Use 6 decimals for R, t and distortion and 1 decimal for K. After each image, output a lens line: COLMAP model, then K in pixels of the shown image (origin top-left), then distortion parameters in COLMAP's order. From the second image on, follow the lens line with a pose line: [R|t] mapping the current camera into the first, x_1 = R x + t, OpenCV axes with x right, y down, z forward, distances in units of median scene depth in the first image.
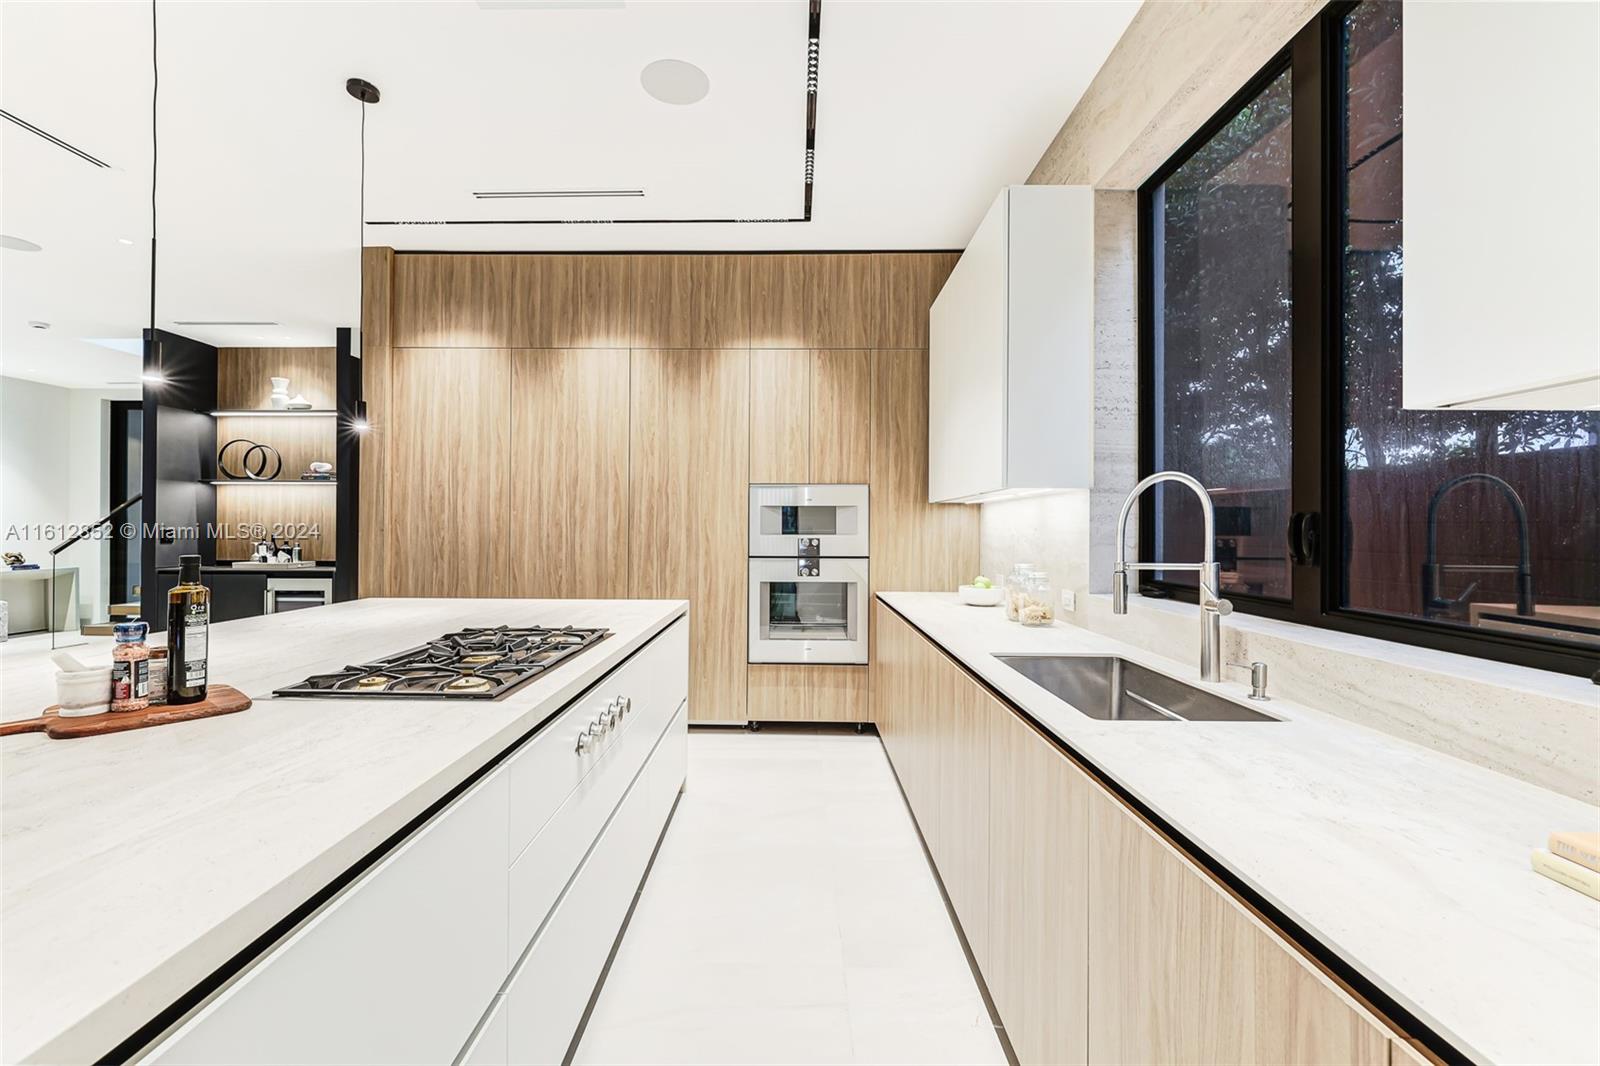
lens RADIAL K [[680.7, 0, 783.8], [0, 680.7, 524.3], [0, 0, 1]] dist [-0.000699, 0.000186]
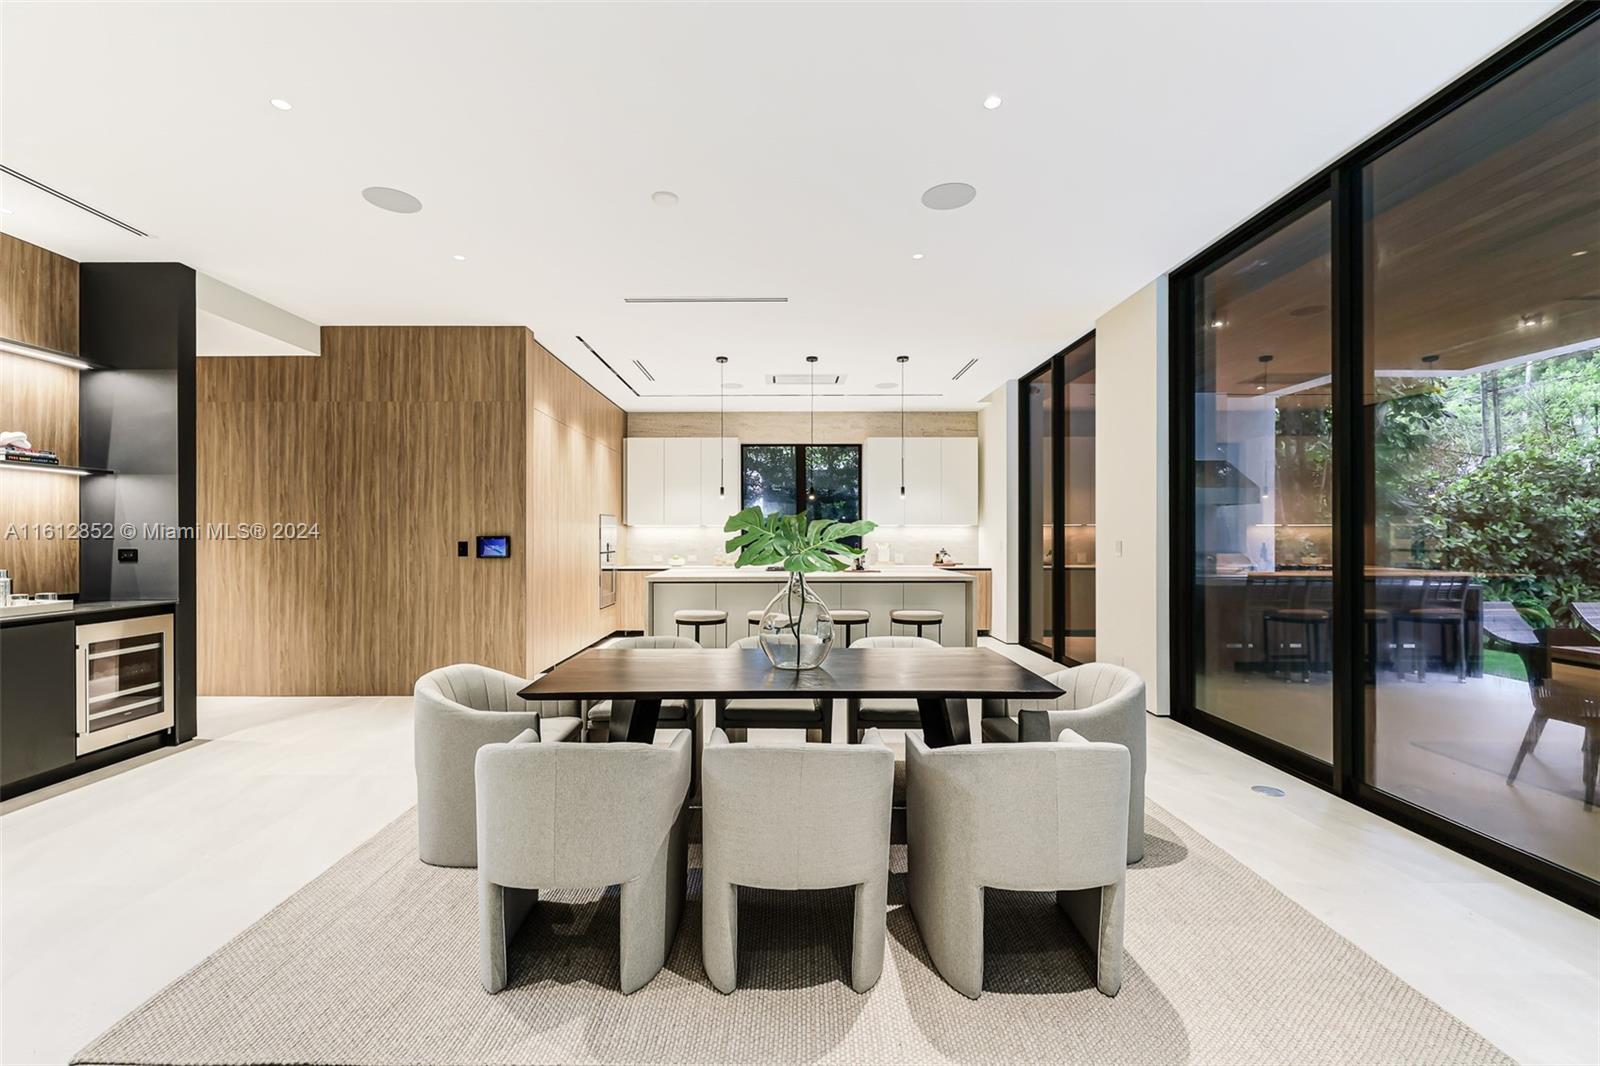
lens RADIAL K [[678.8, 0, 780.8], [0, 678.8, 537.9], [0, 0, 1]] dist [-0.002012, 0.000123]
pose [[-0.018038, -0.007368, 0.999810, -1.933307], [-0.003285, 0.999968, 0.007310, -0.009362], [-0.999832, -0.003153, -0.018062, 0.526379]]
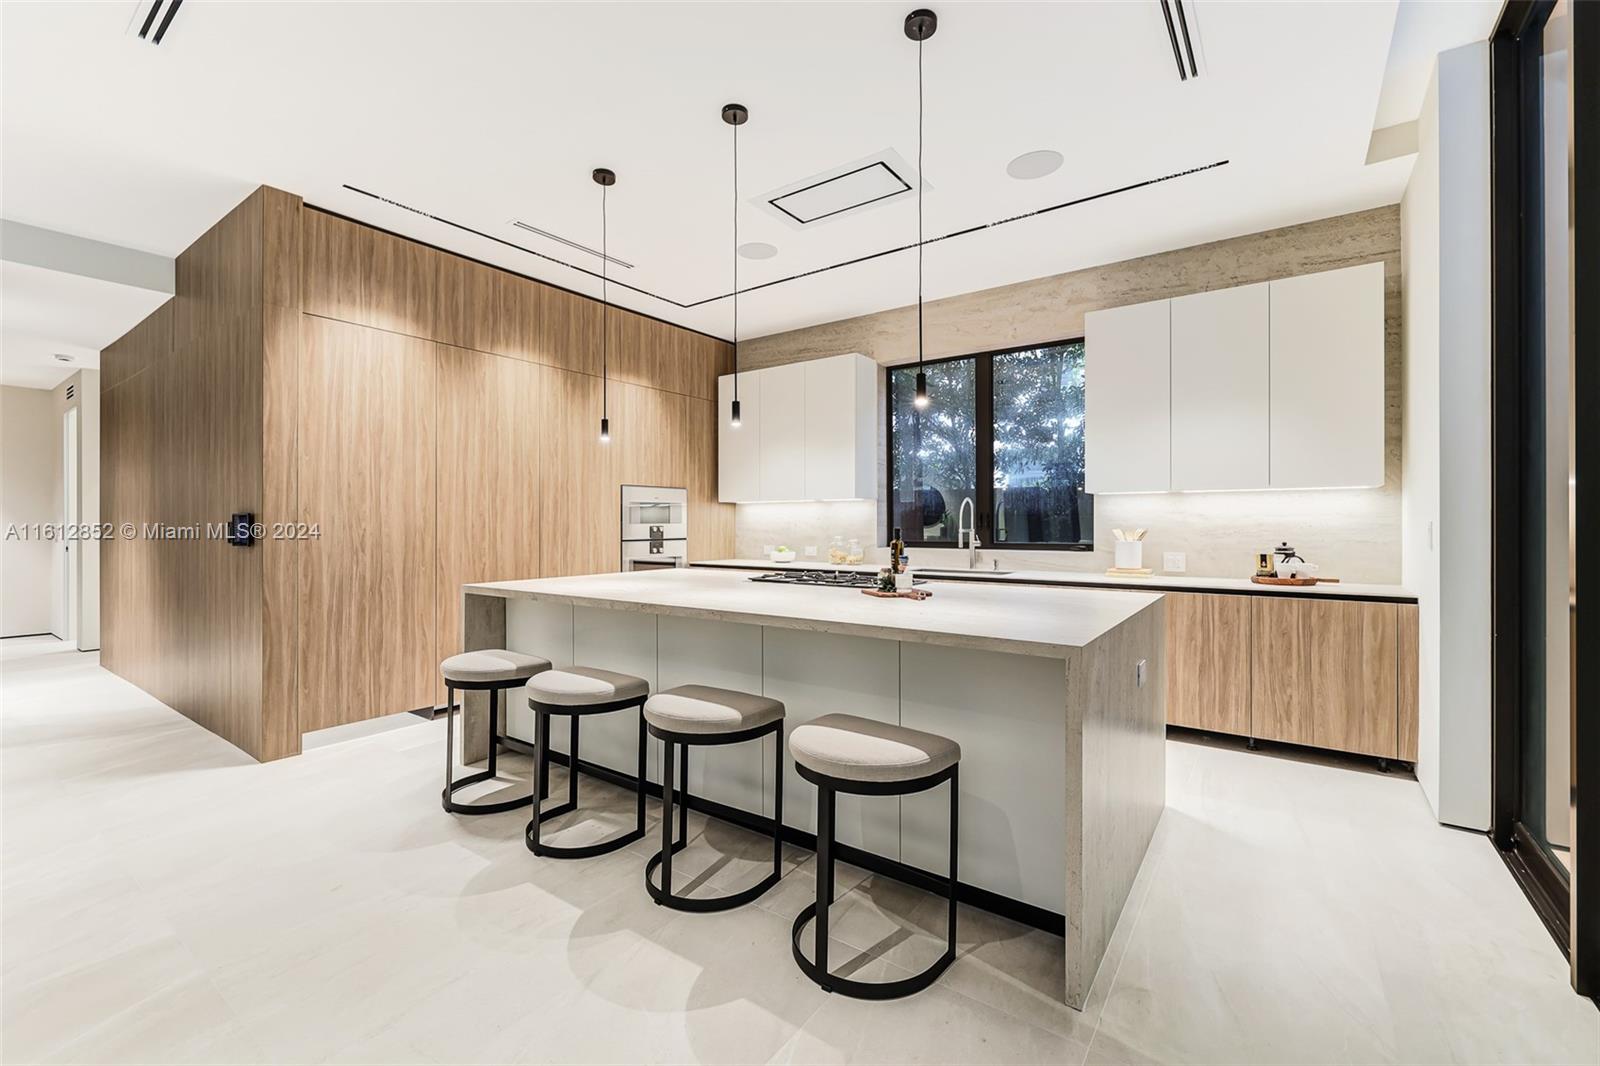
lens RADIAL K [[680.7, 0, 783.8], [0, 680.7, 524.3], [0, 0, 1]] dist [-0.000699, 0.000186]
pose [[0.577075, -0.006779, 0.816663, -0.932319], [0.000838, 0.999970, 0.007708, 0.006015], [-0.816691, -0.003764, 0.577063, -0.010153]]
